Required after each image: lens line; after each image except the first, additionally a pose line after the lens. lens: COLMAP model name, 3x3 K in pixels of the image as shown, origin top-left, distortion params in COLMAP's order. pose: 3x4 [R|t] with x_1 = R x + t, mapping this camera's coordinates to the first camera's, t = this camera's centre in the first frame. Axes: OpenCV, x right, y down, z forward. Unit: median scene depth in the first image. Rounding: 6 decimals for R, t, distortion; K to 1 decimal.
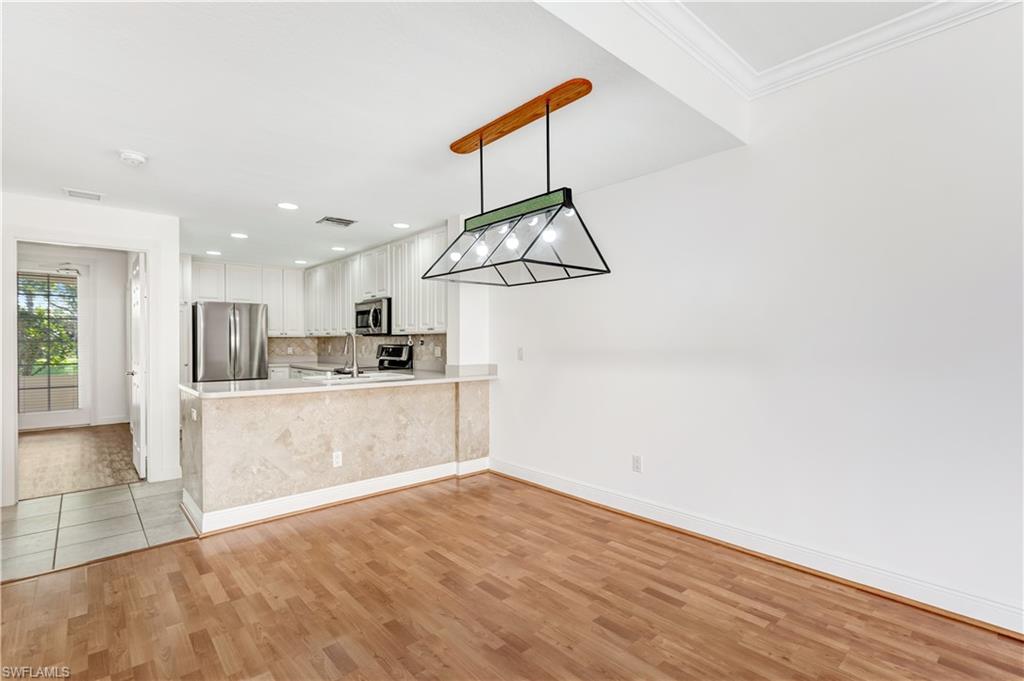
lens RADIAL K [[477.3, 0, 490.2], [0, 477.3, 327.3], [0, 0, 1]] dist [0.000951, 0.000145]
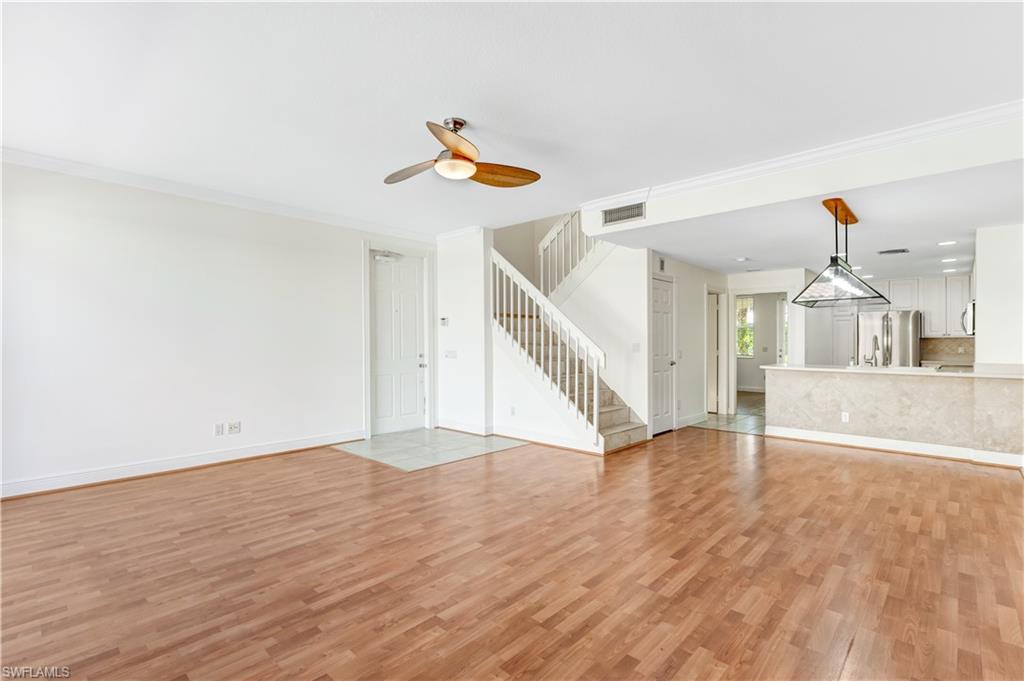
lens RADIAL K [[476.8, 0, 540.9], [0, 476.8, 354.5], [0, 0, 1]] dist [-0.000494, -0.000067]
pose [[0.145422, 0.031471, -0.988869, 0.739228], [0.025220, 0.999051, 0.035504, -0.004794], [0.989048, -0.030102, 0.144490, -0.136623]]
